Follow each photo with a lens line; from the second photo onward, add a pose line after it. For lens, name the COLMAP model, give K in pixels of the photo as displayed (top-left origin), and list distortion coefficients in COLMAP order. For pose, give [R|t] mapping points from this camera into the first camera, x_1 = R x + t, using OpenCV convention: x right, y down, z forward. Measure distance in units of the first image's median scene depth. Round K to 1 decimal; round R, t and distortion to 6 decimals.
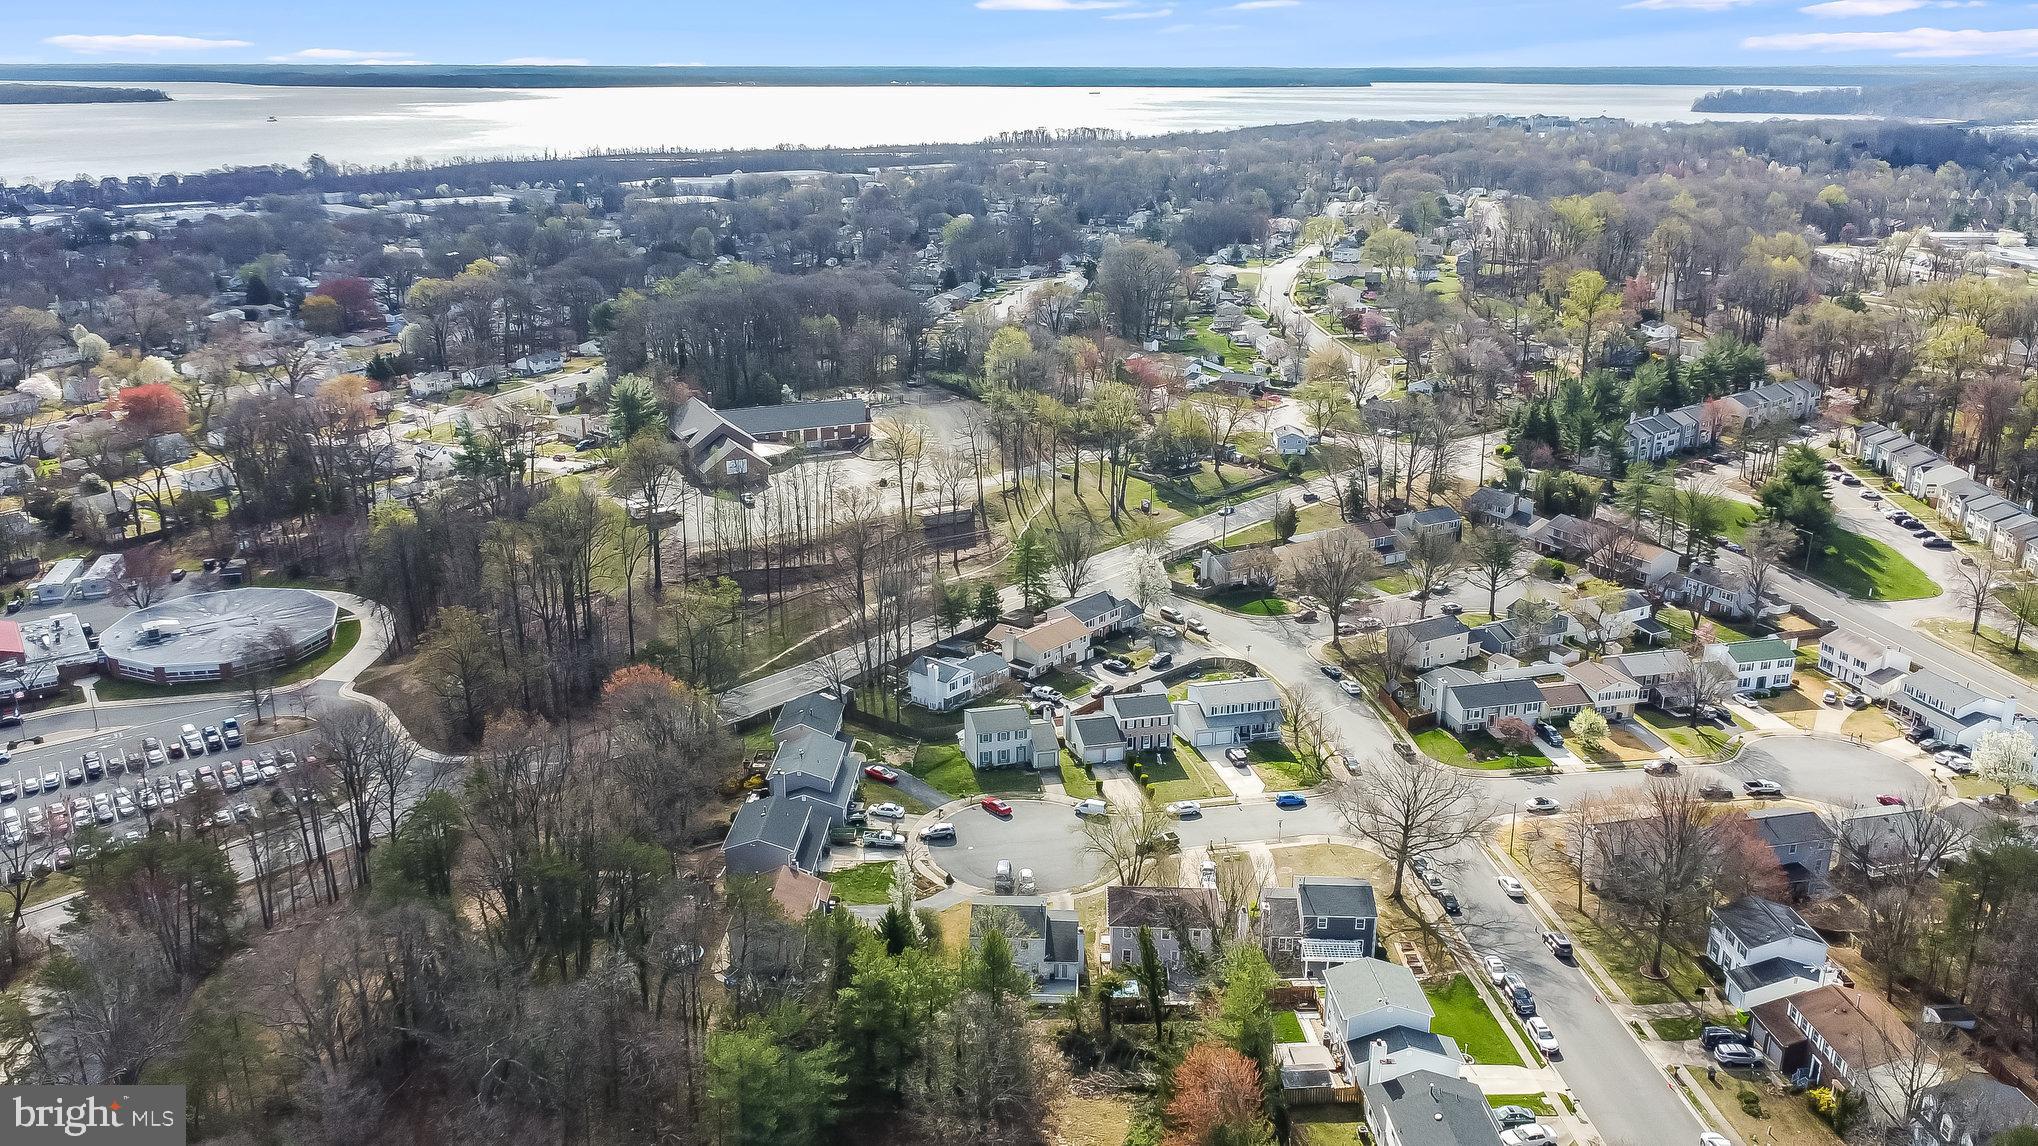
lens RADIAL K [[1546.3, 0, 1019.0], [0, 1546.3, 573.0], [0, 0, 1]] dist [0.012471, -0.000555]
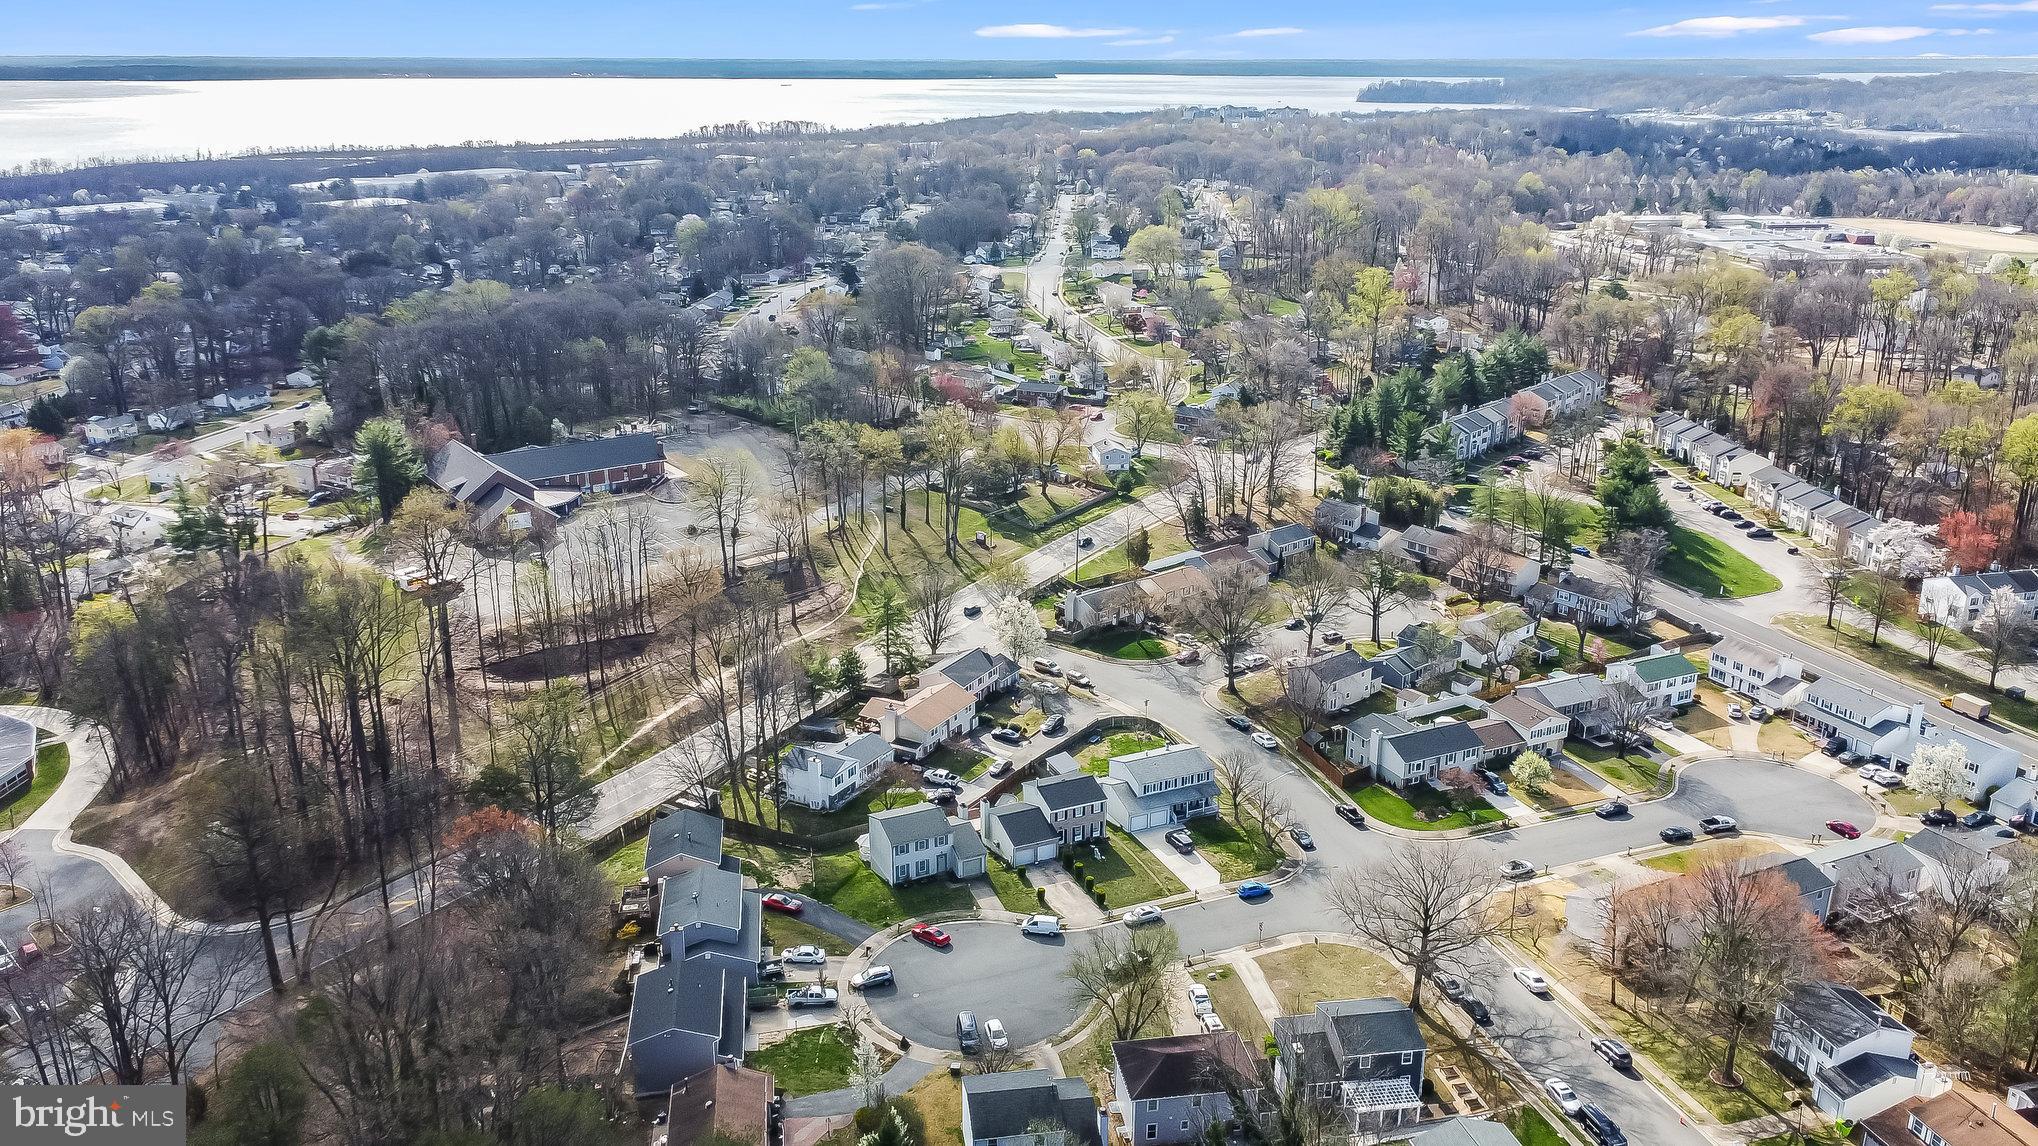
lens RADIAL K [[1546.3, 0, 1019.0], [0, 1546.3, 573.0], [0, 0, 1]] dist [0.012471, -0.000555]
pose [[0.982034, -0.059674, 0.179020, -0.062607], [0.058824, 0.998218, 0.010059, -0.030964], [-0.179301, 0.000652, 0.983794, 0.091037]]
